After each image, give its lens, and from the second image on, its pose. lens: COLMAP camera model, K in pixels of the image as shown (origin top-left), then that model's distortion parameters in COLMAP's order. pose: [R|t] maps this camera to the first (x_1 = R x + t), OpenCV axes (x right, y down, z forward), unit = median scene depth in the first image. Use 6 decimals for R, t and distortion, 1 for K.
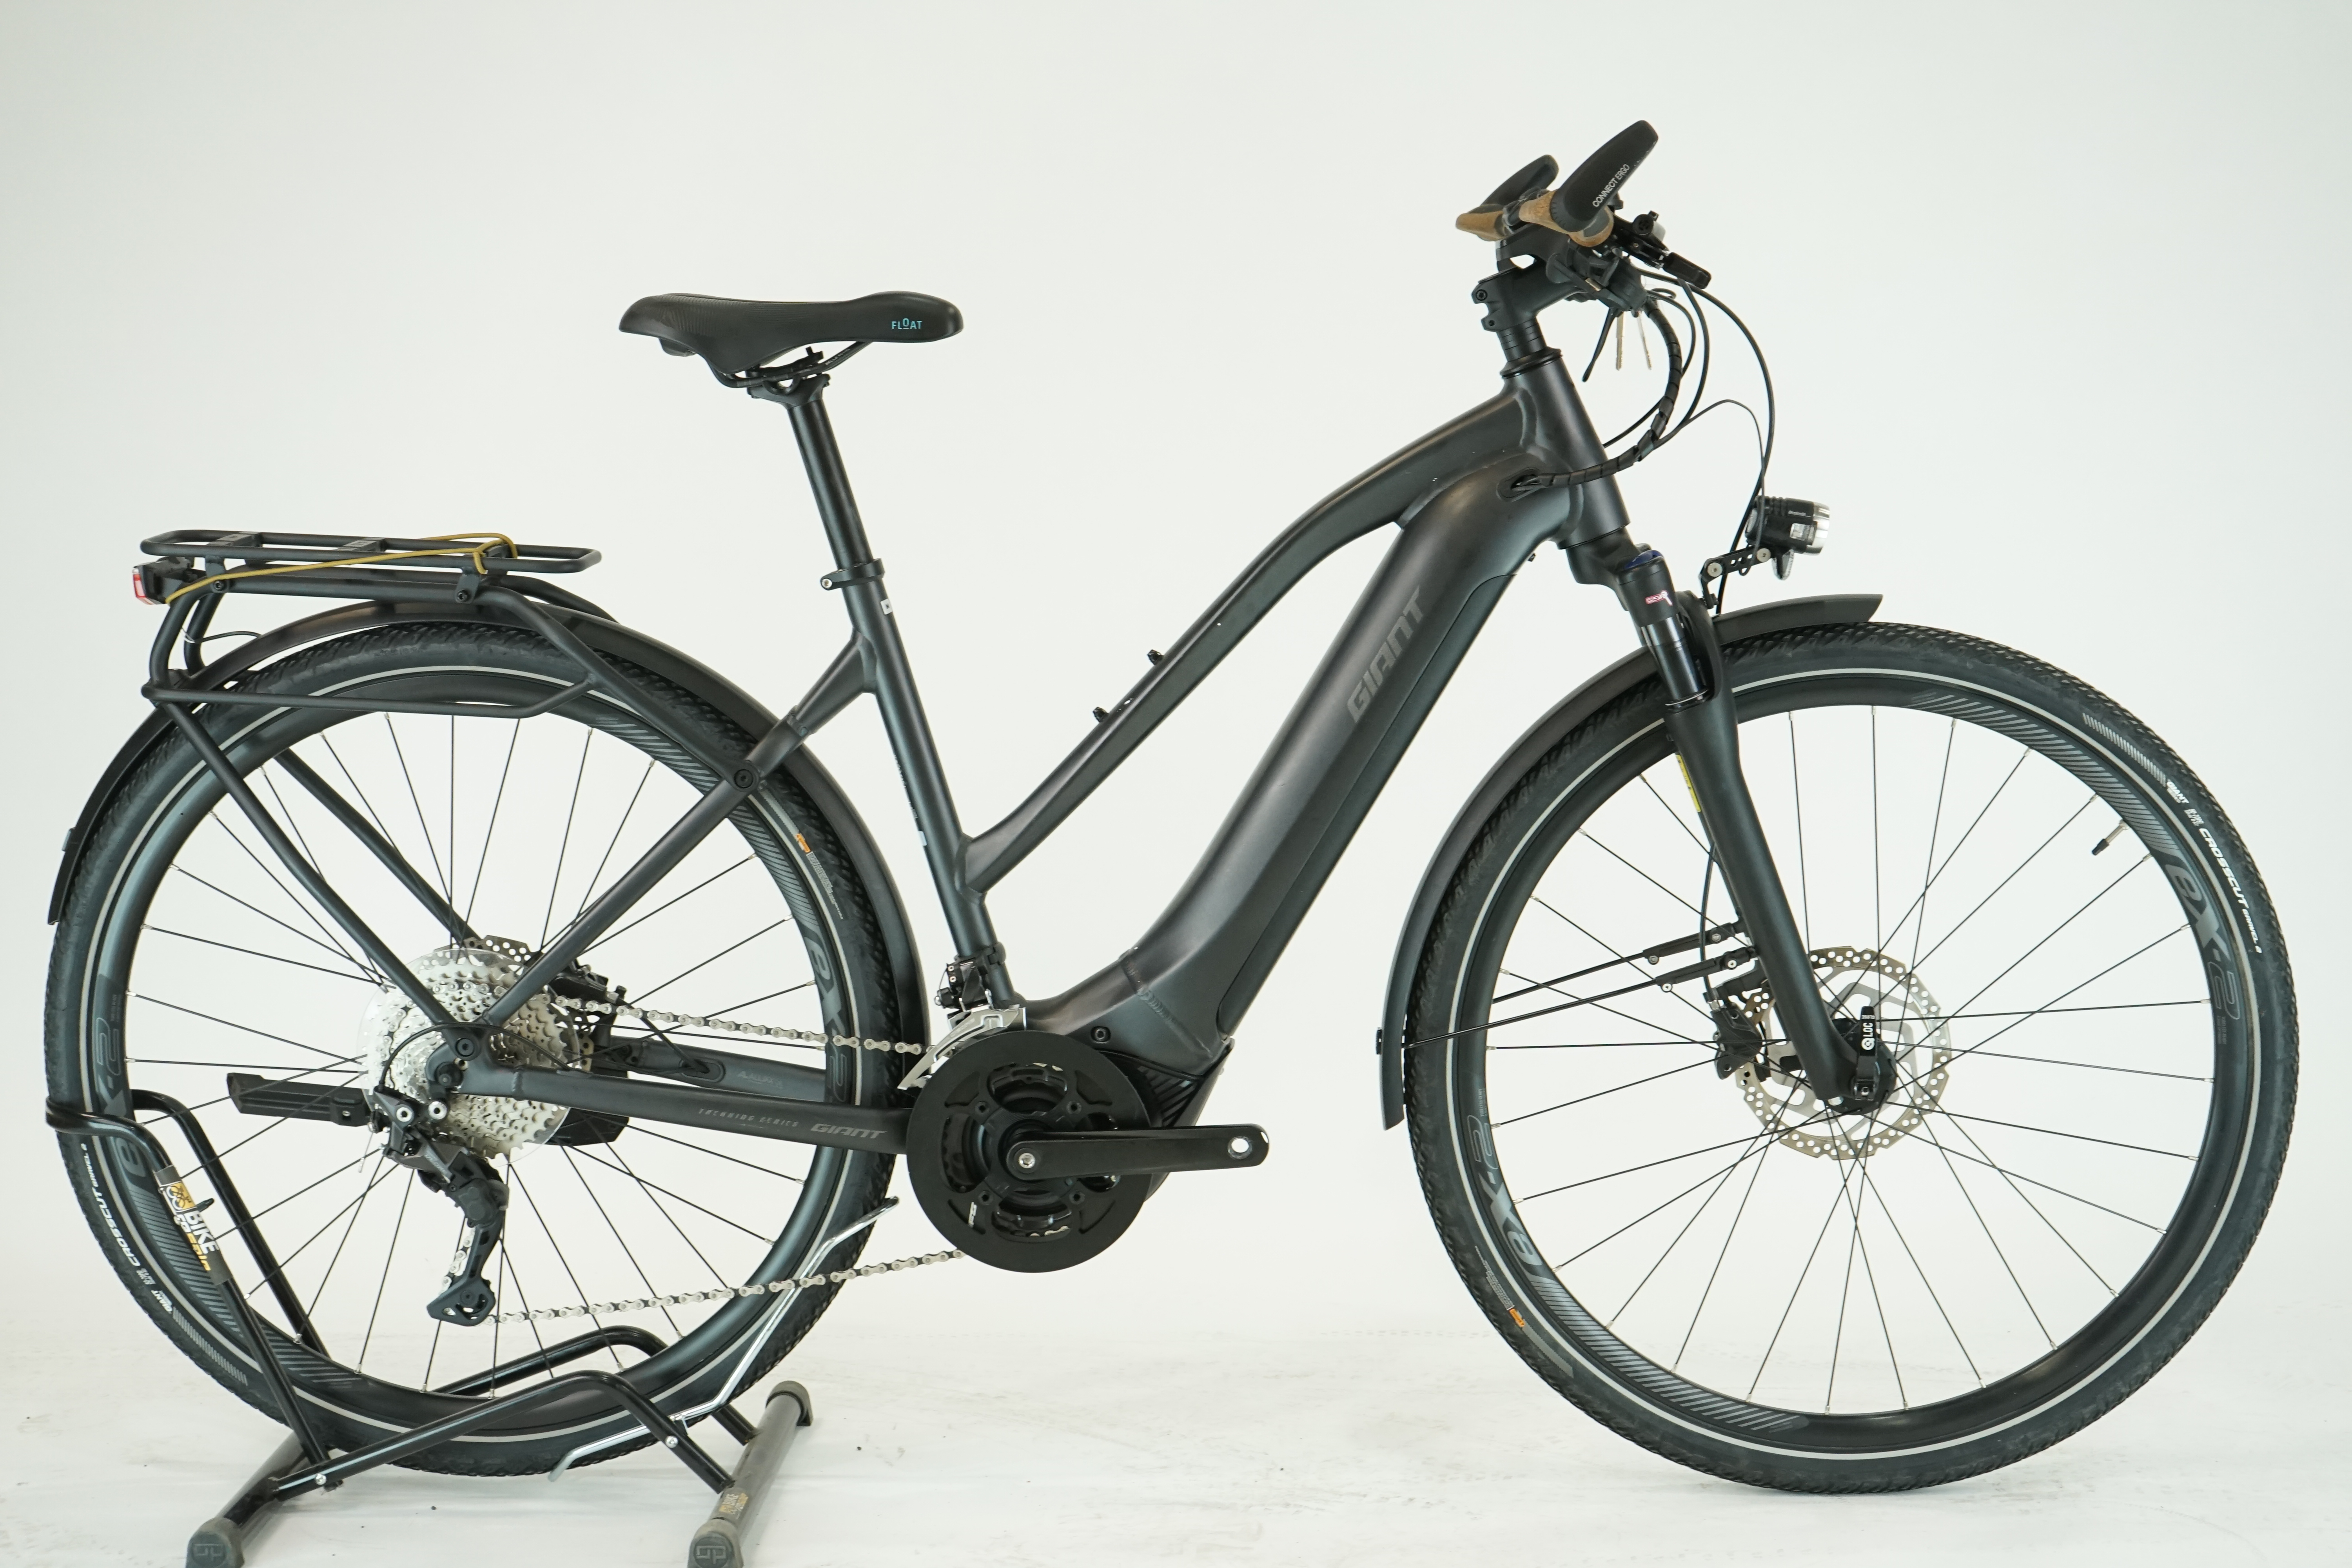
lens RADIAL K [[3769.3, 0, 1176.0], [0, 3769.3, 784.0], [0, 0, 1]] dist [-0.069821, -0.032713]
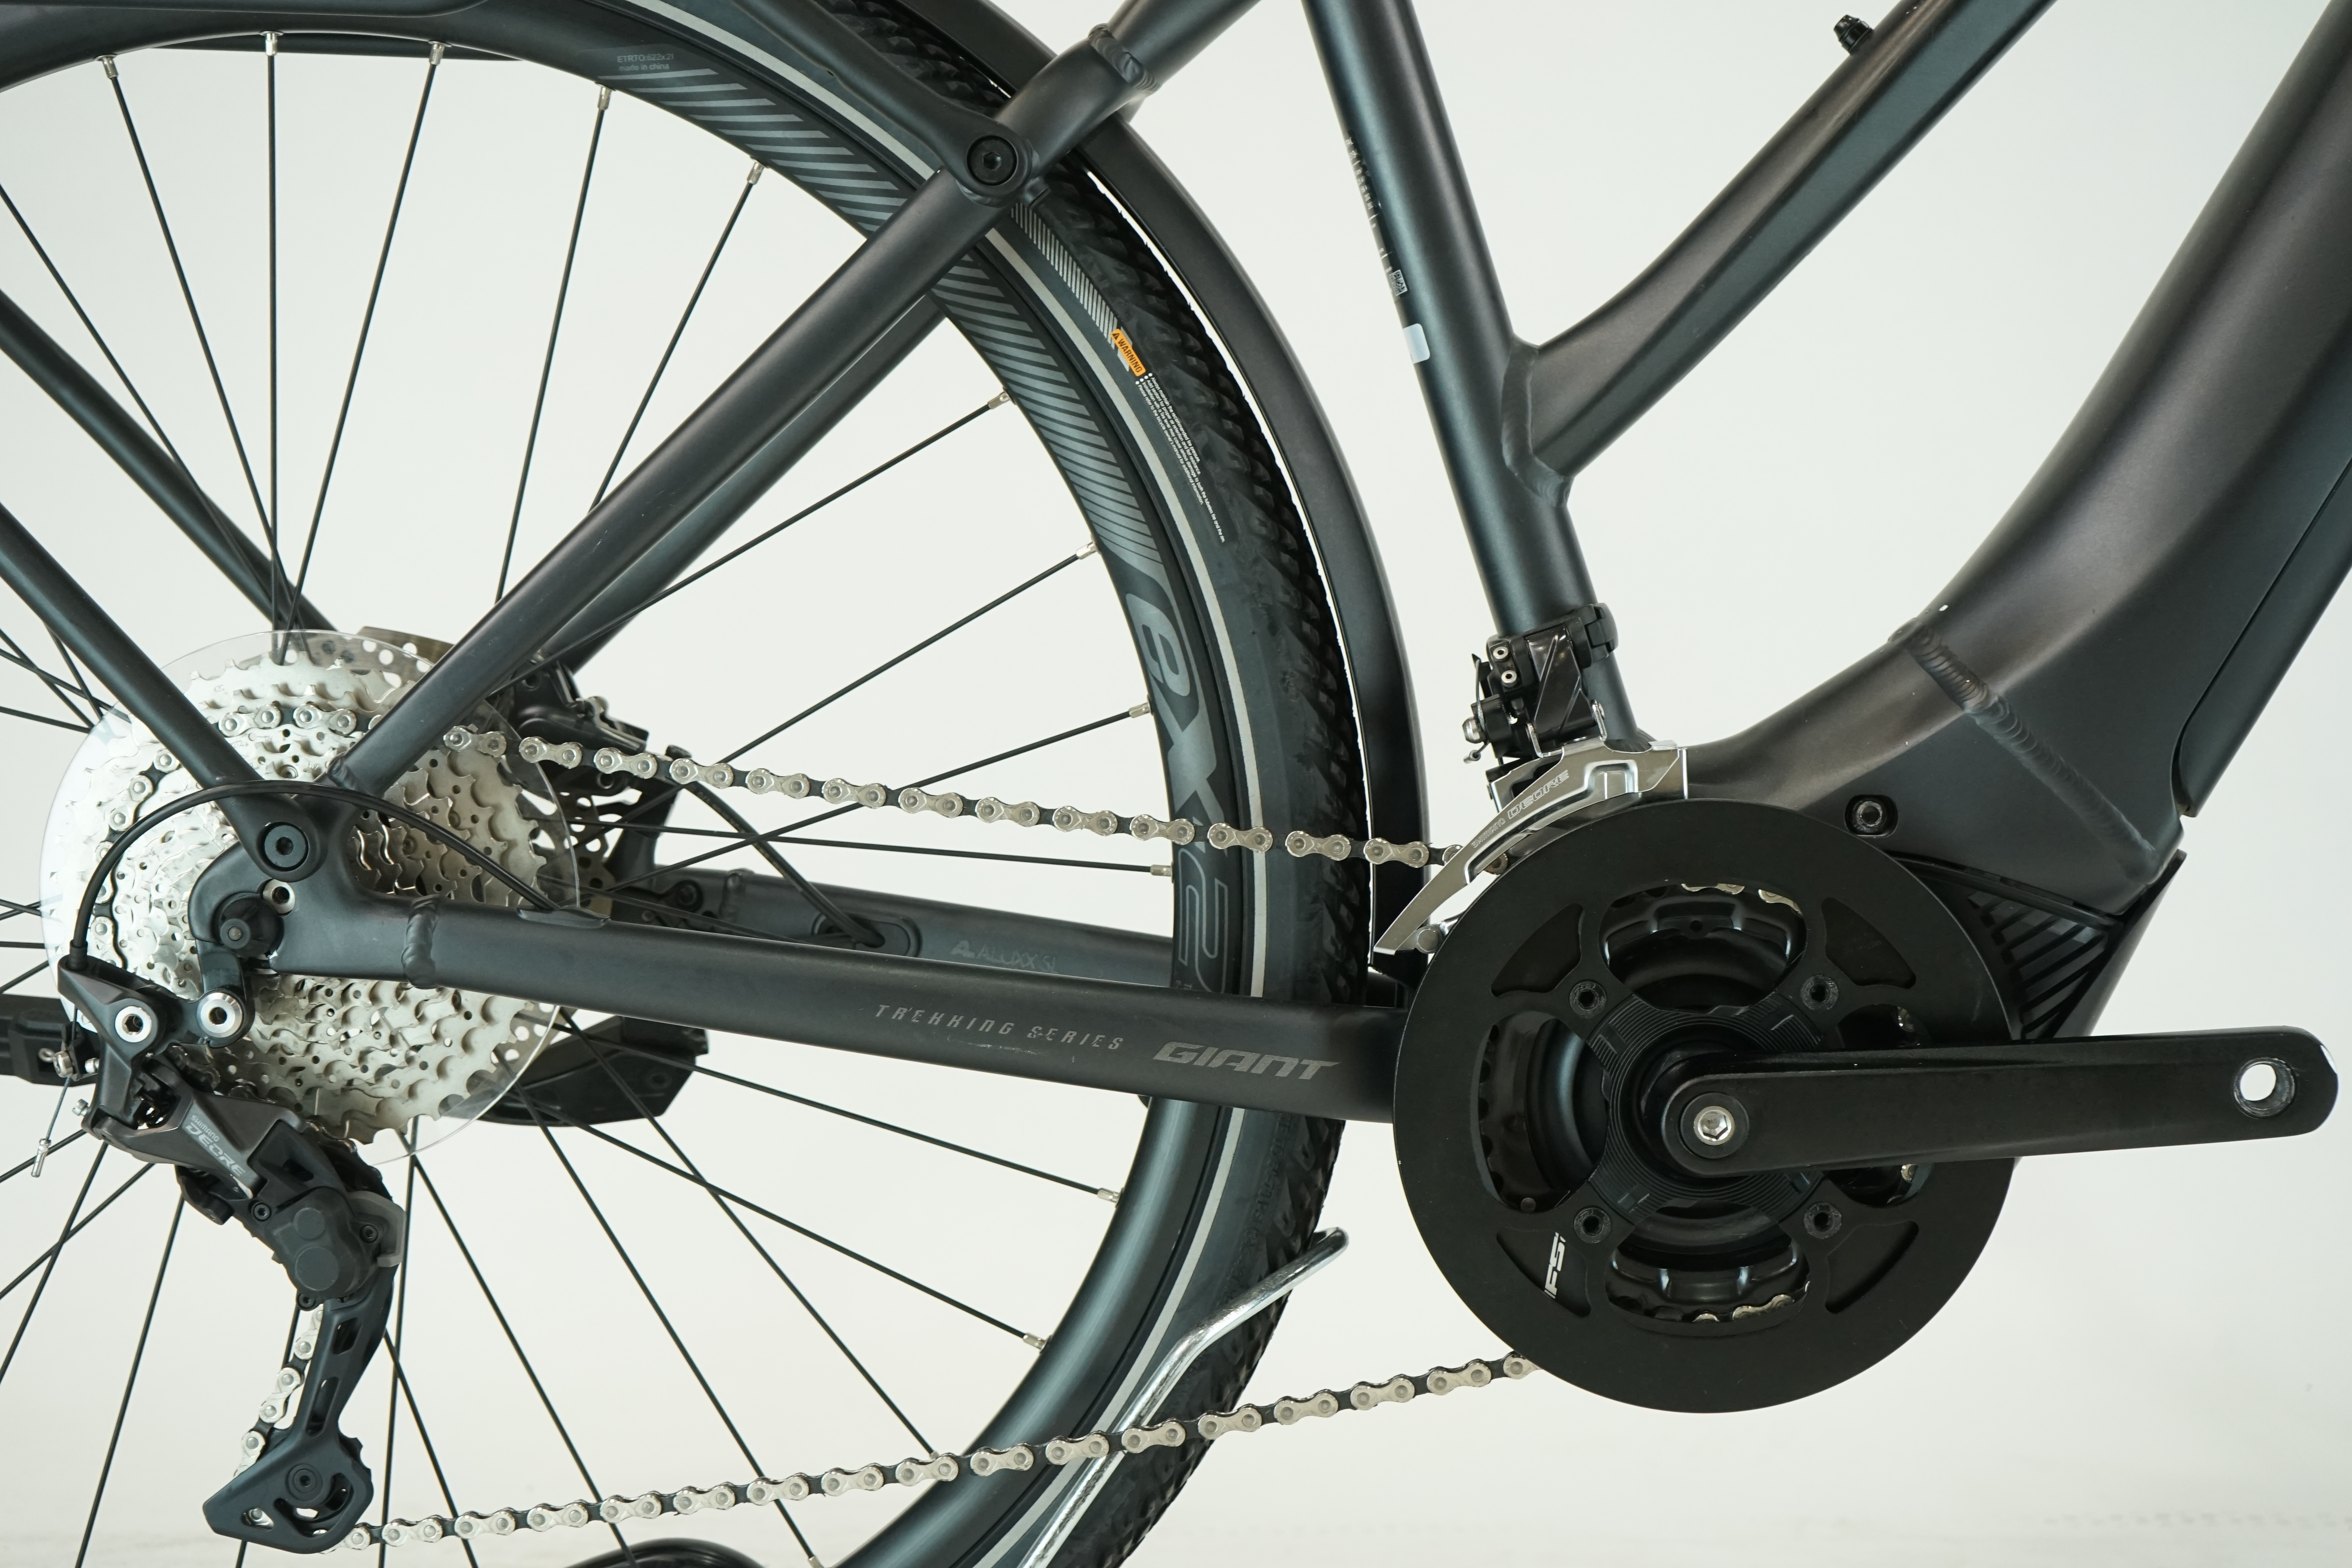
lens RADIAL K [[3562.2, 0, 1176.0], [0, 3562.2, 784.0], [0, 0, 1]] dist [-0.026189, 0.069719]
pose [[0.999973, -0.006647, -0.003101, -0.092341], [0.006518, 0.999175, -0.040092, 0.077243], [0.003365, 0.040070, 0.999191, 0.613818]]
